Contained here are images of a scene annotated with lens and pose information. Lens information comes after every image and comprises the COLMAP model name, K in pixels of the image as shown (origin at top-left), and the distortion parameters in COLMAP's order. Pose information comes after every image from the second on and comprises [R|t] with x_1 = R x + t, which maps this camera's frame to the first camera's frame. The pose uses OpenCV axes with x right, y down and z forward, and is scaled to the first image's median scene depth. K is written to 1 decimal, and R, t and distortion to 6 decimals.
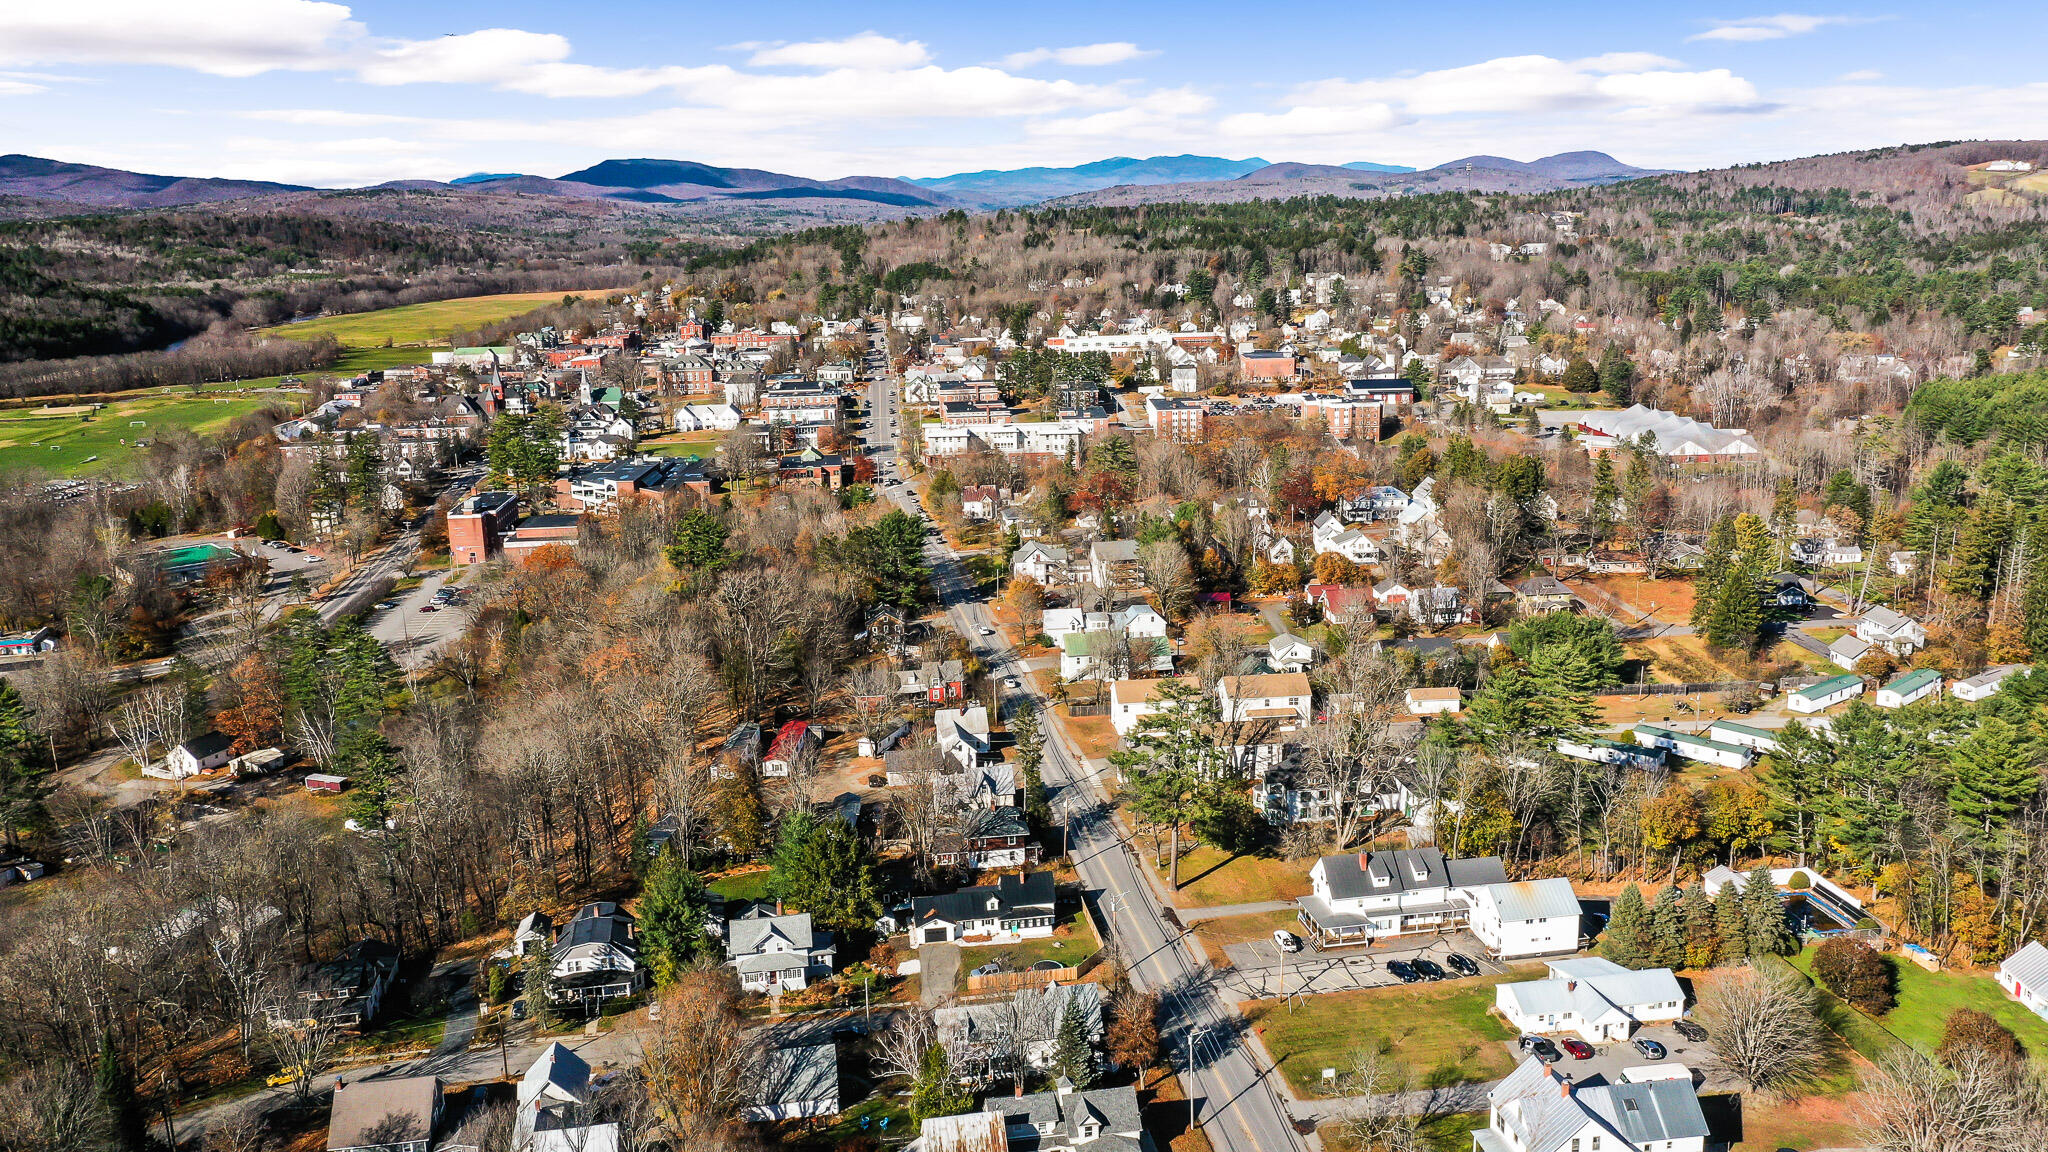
lens RADIAL K [[1620.4, 0, 1024.0], [0, 1620.4, 576.0], [0, 0, 1]] dist [0.004772, -0.001403]
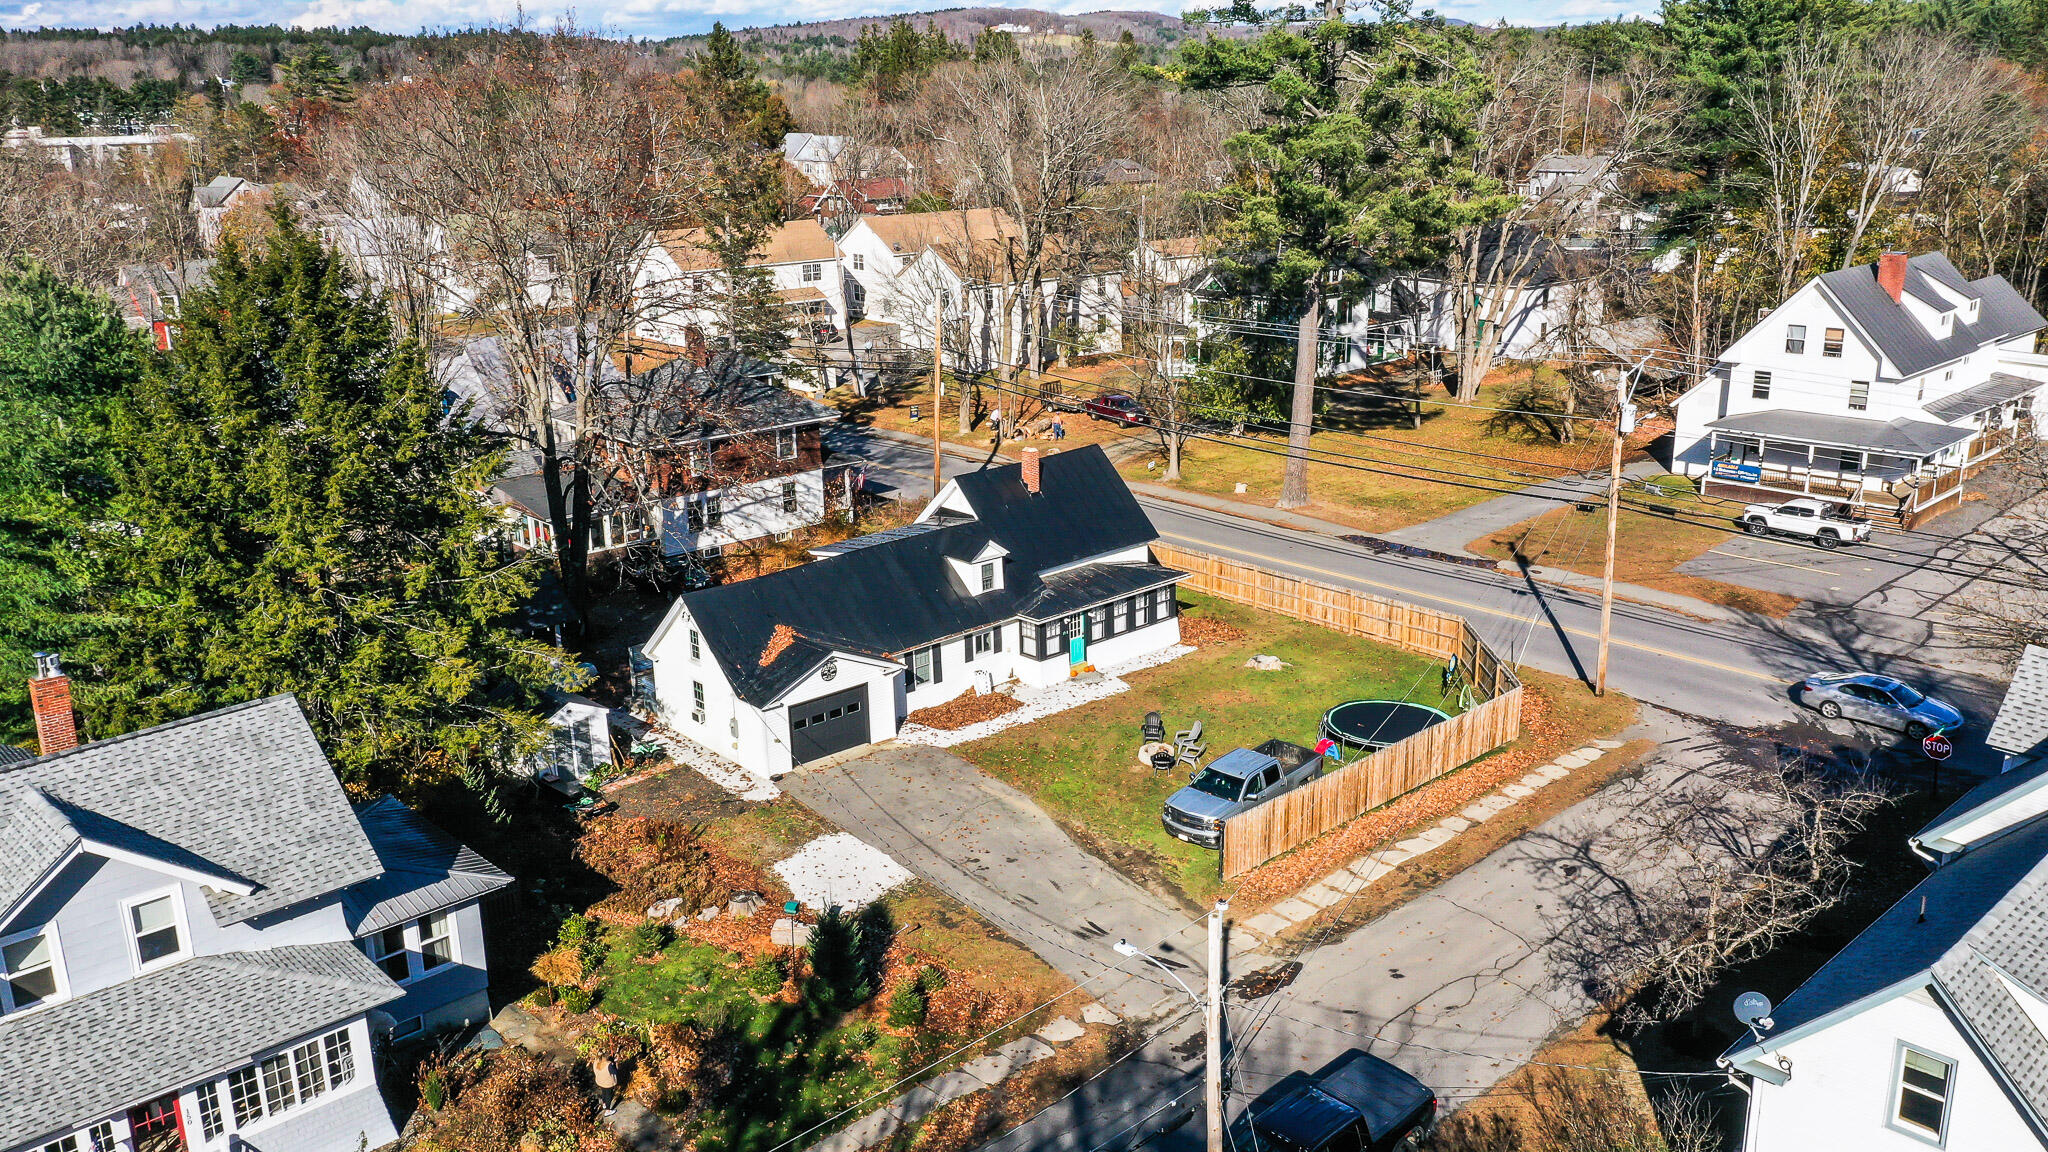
lens RADIAL K [[1622.2, 0, 1024.0], [0, 1622.2, 576.0], [0, 0, 1]] dist [-0.002466, -0.001129]
pose [[0.833108, -0.150168, 0.532335, -0.085964], [0.125034, 0.988657, 0.083214, 0.105554], [-0.538793, -0.002767, 0.842434, 0.451714]]
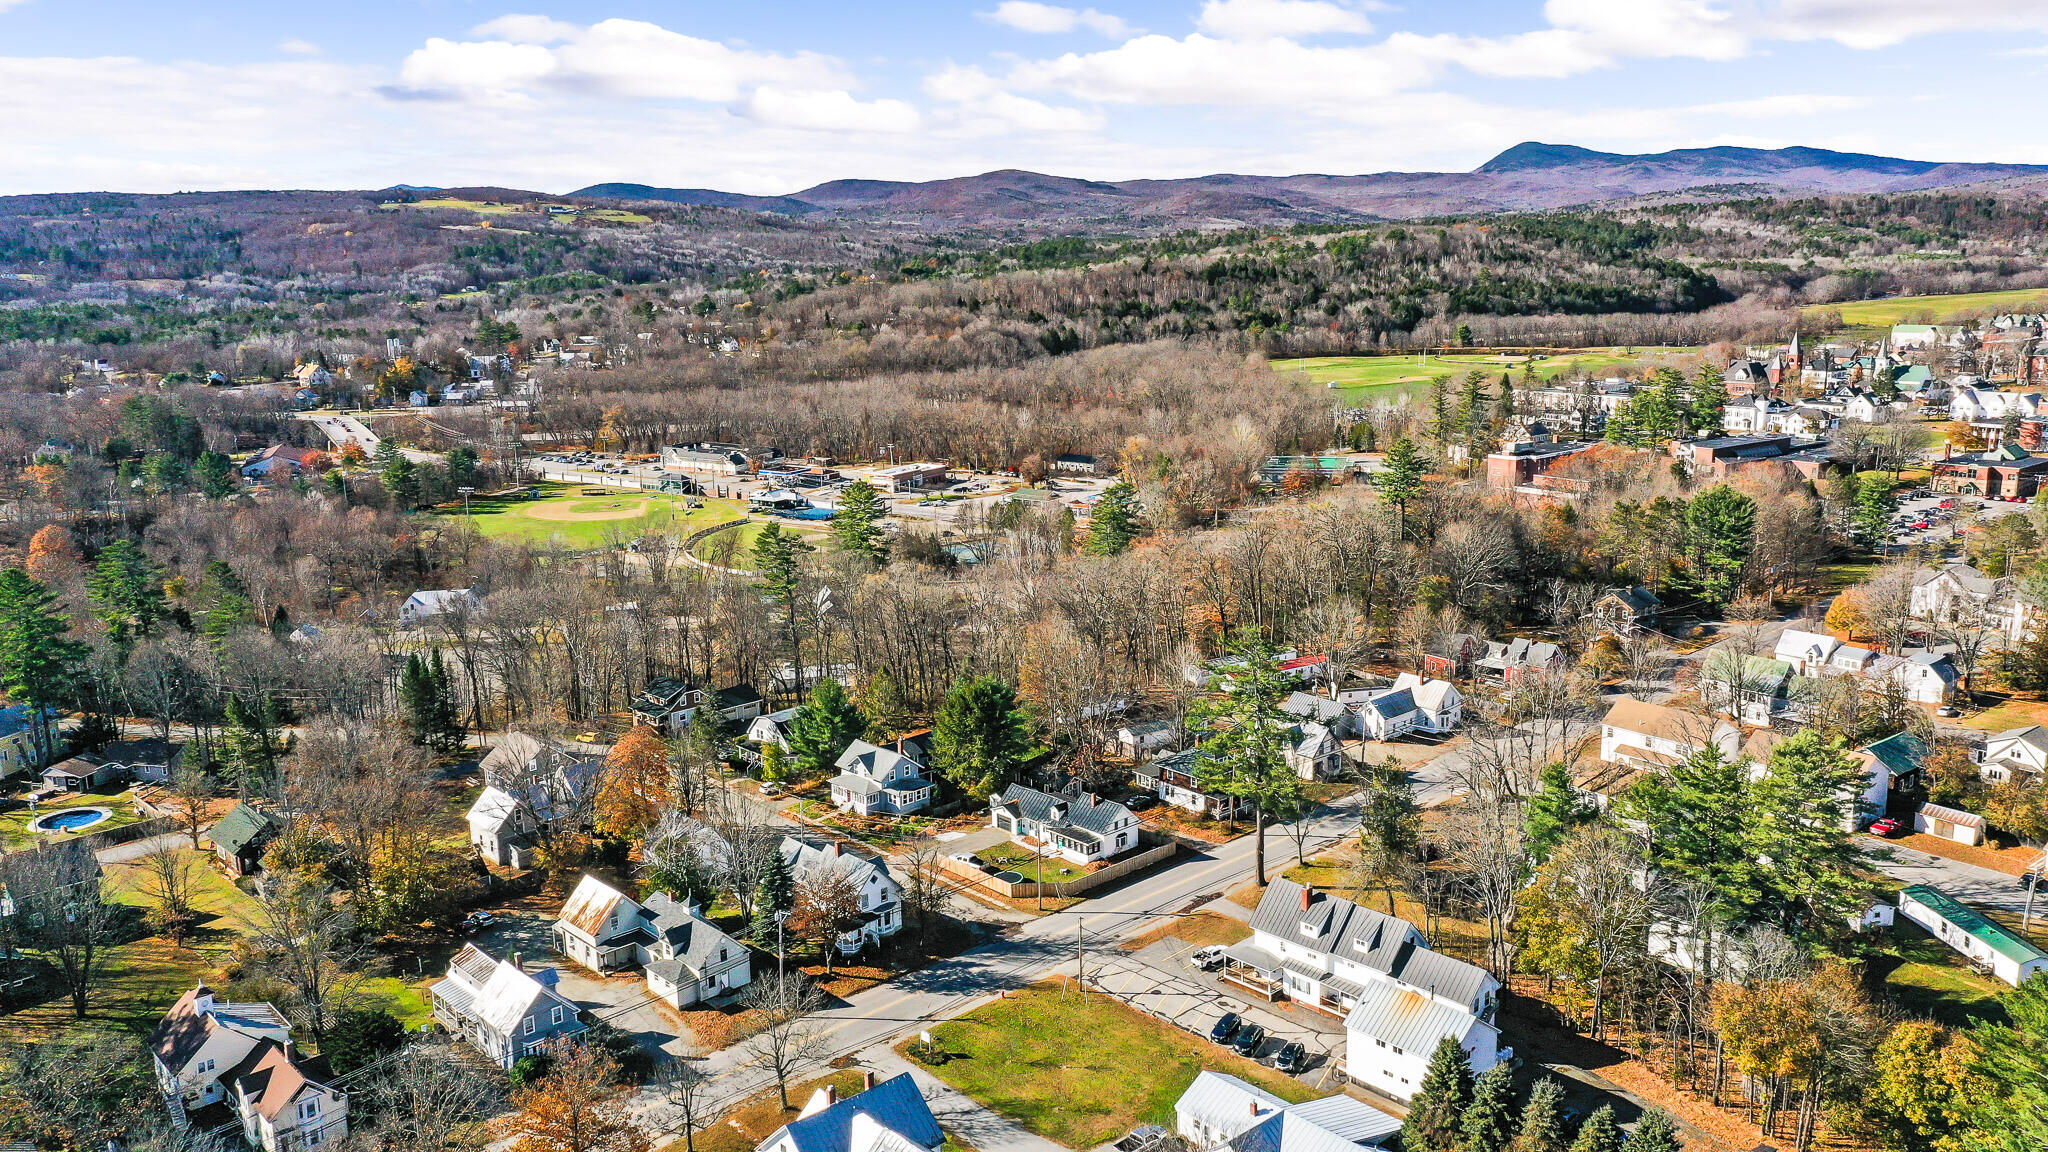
lens RADIAL K [[1631.4, 0, 990.5], [0, 1631.4, 573.9], [0, 0, 1]] dist [0.002486, -0.000364]
pose [[0.533958, 0.181113, -0.825885, 0.414202], [-0.178942, 0.978869, 0.098971, -0.012224], [0.826359, 0.094939, 0.555084, 0.247276]]
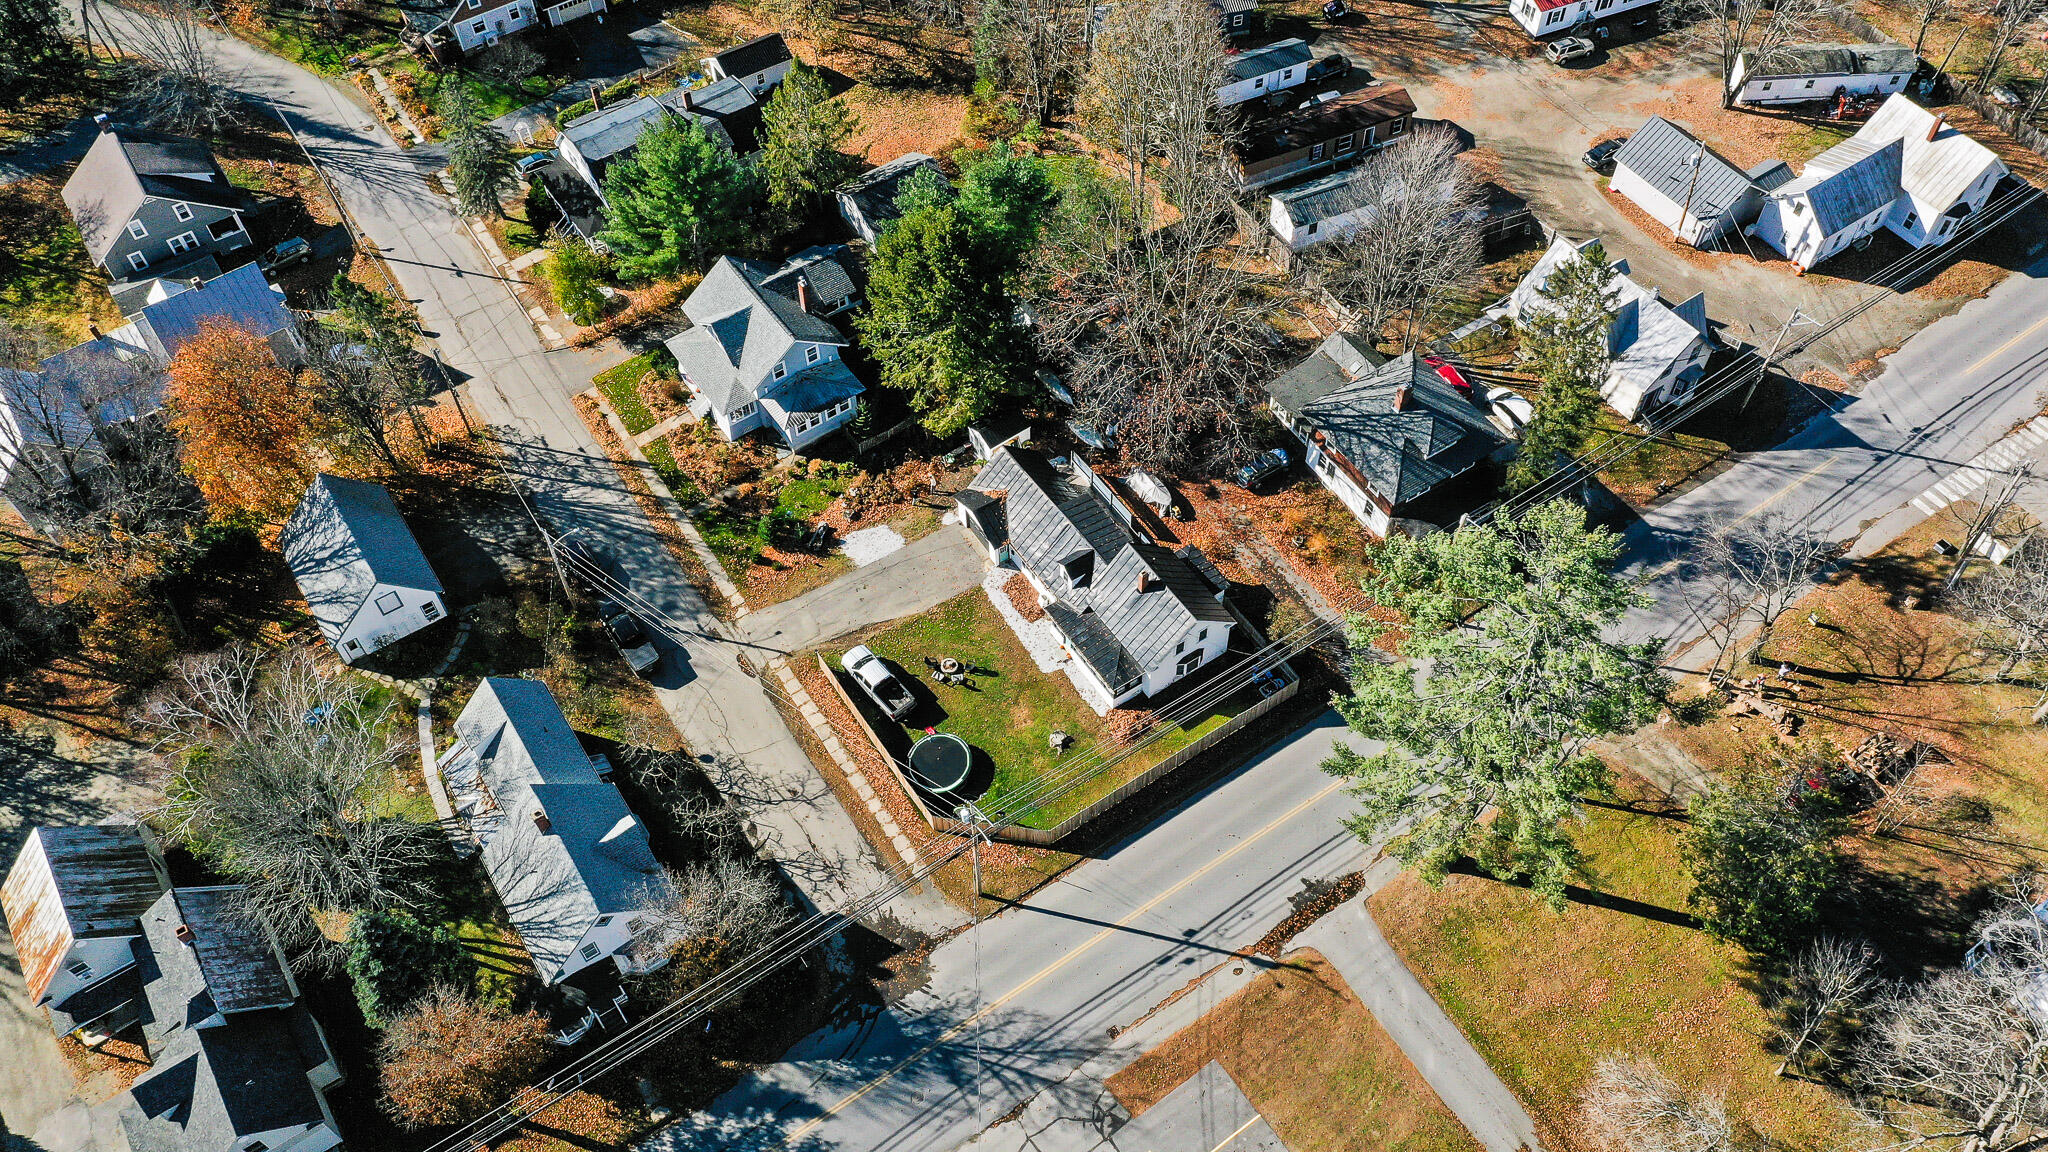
lens RADIAL K [[1672.3, 0, 1024.0], [0, 1672.3, 576.0], [0, 0, 1]] dist [0.029468, 0.000293]
pose [[0.416679, 0.732464, -0.538400, 0.134766], [-0.195588, 0.650629, 0.733776, -0.083832], [0.887764, -0.200444, 0.414364, 0.455602]]
